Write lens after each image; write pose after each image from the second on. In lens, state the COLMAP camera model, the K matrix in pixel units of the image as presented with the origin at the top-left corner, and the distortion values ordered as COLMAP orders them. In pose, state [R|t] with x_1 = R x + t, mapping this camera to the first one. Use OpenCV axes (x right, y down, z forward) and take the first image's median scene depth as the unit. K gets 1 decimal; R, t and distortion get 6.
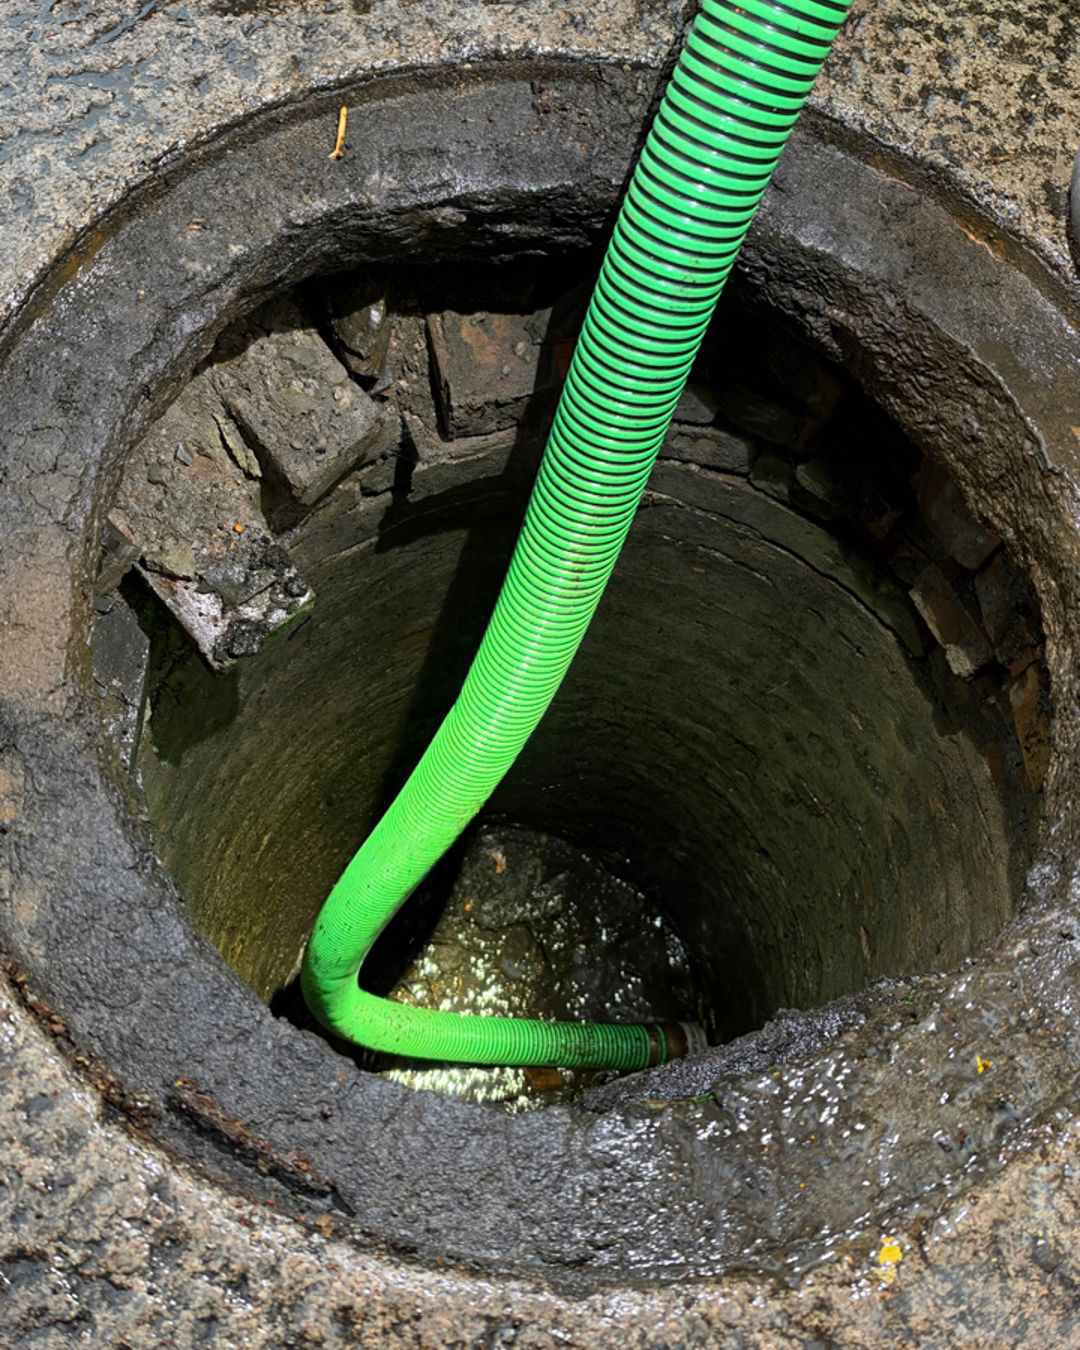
lens RADIAL K [[1380.7, 0, 543.8], [0, 1380.7, 670.3], [0, 0, 1]] dist [0.201600, -0.516142]
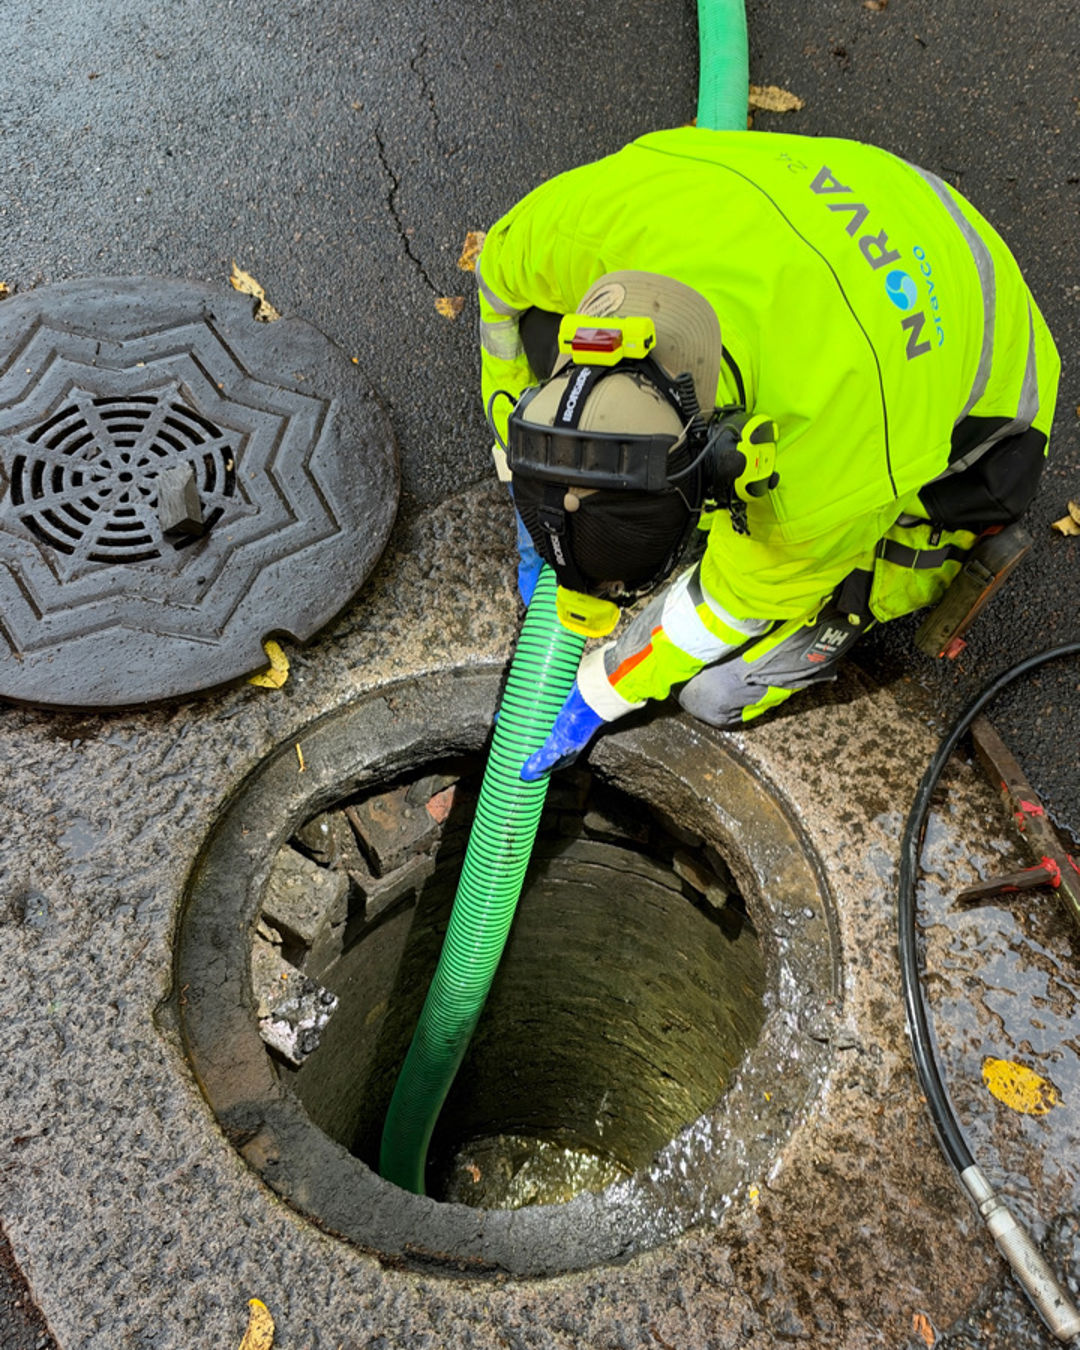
lens RADIAL K [[1380.7, 0, 543.8], [0, 1380.7, 670.3], [0, 0, 1]] dist [0.201600, -0.516142]
pose [[0.933381, -0.319853, 0.162772, -0.104447], [0.348394, 0.916411, -0.197011, -0.000669], [-0.086151, 0.240595, 0.966795, -0.889362]]
